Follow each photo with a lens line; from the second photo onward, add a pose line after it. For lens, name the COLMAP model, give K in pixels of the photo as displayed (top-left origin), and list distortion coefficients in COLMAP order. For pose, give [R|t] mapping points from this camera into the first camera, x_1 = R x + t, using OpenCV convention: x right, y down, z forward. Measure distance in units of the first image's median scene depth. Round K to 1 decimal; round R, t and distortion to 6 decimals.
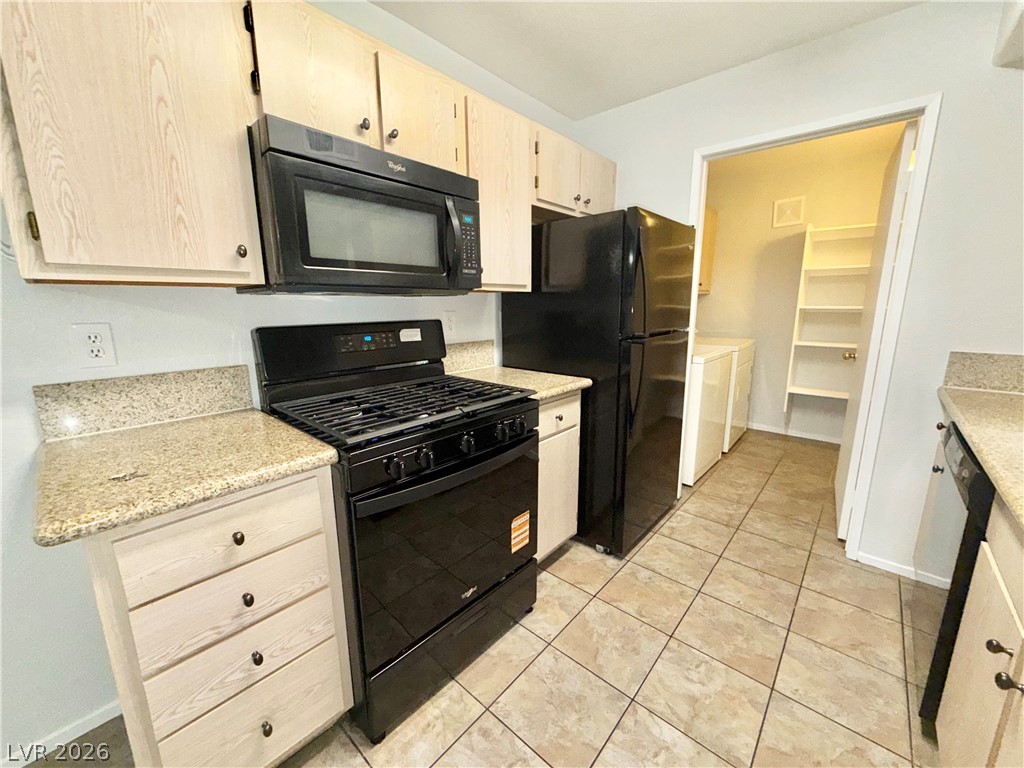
lens RADIAL K [[410.3, 0, 512.0], [0, 410.3, 384.5], [0, 0, 1]] dist [0.002313, -0.000194]
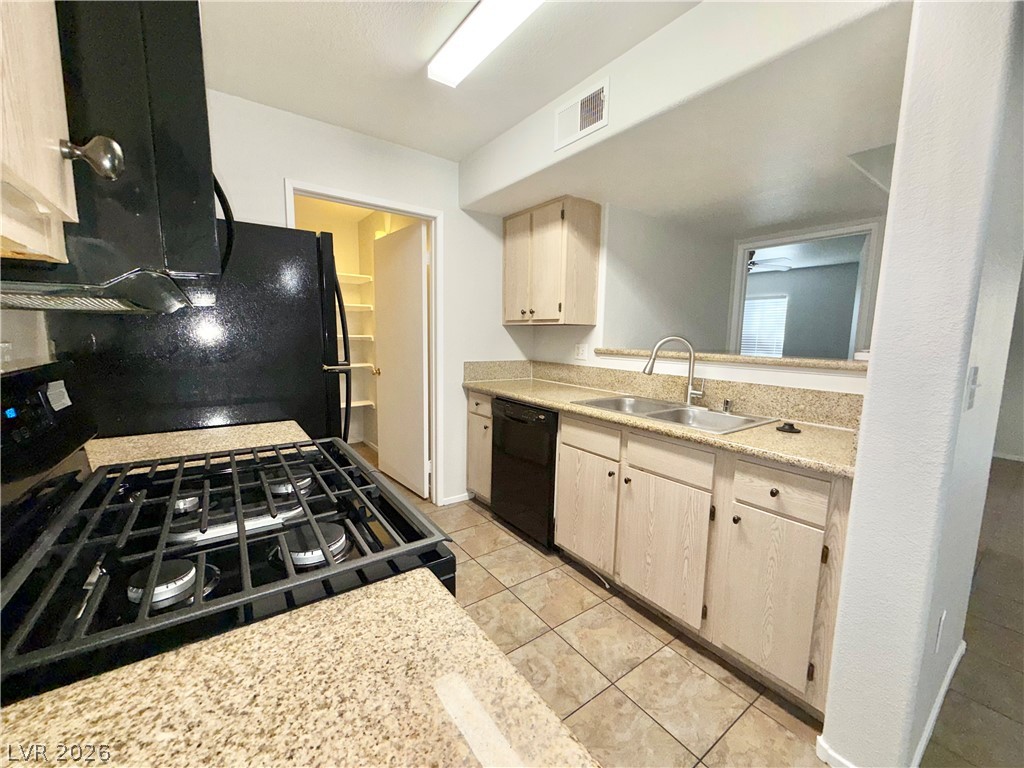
lens RADIAL K [[410.3, 0, 509.5], [0, 410.3, 384.3], [0, 0, 1]] dist [0.002313, -0.000194]
pose [[0.219398, -0.113238, 0.969042, -0.587421], [0.175270, 0.981657, 0.075030, -0.082380], [-0.959763, 0.153382, 0.235220, 0.421109]]
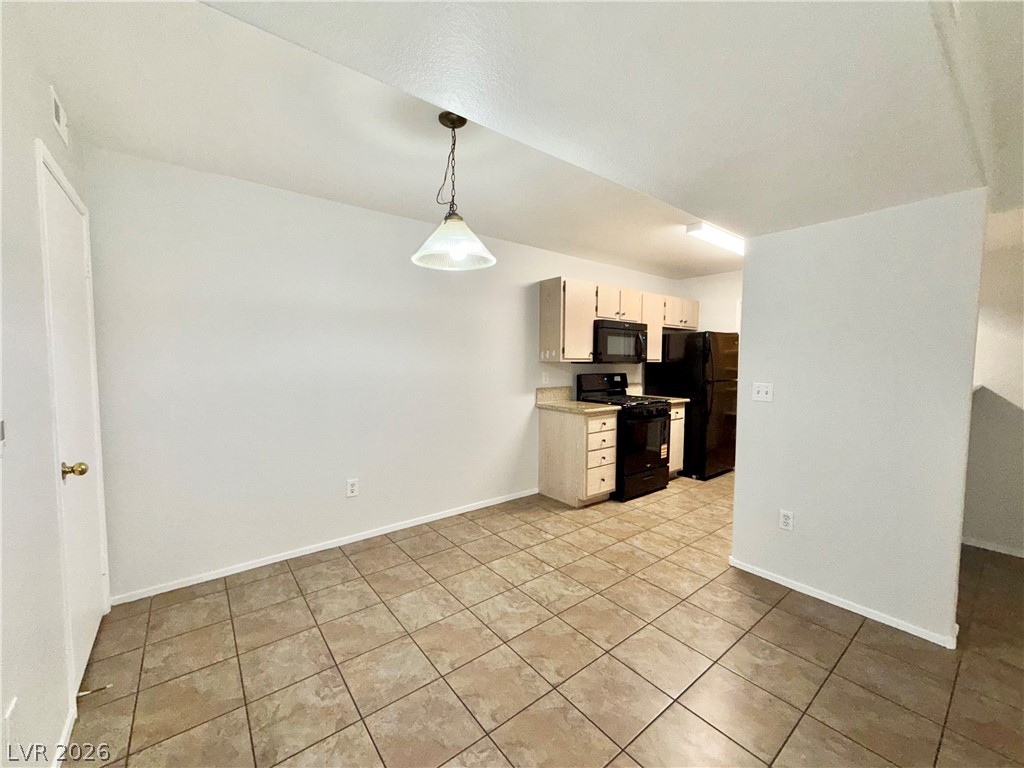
lens RADIAL K [[410.3, 0, 504.5], [0, 410.3, 382.1], [0, 0, 1]] dist [0.002313, -0.000194]
pose [[0.981355, 0.023935, -0.190709, -0.460872], [-0.050442, 0.989510, -0.135375, 0.299606], [0.185469, 0.142470, 0.972267, -1.716658]]
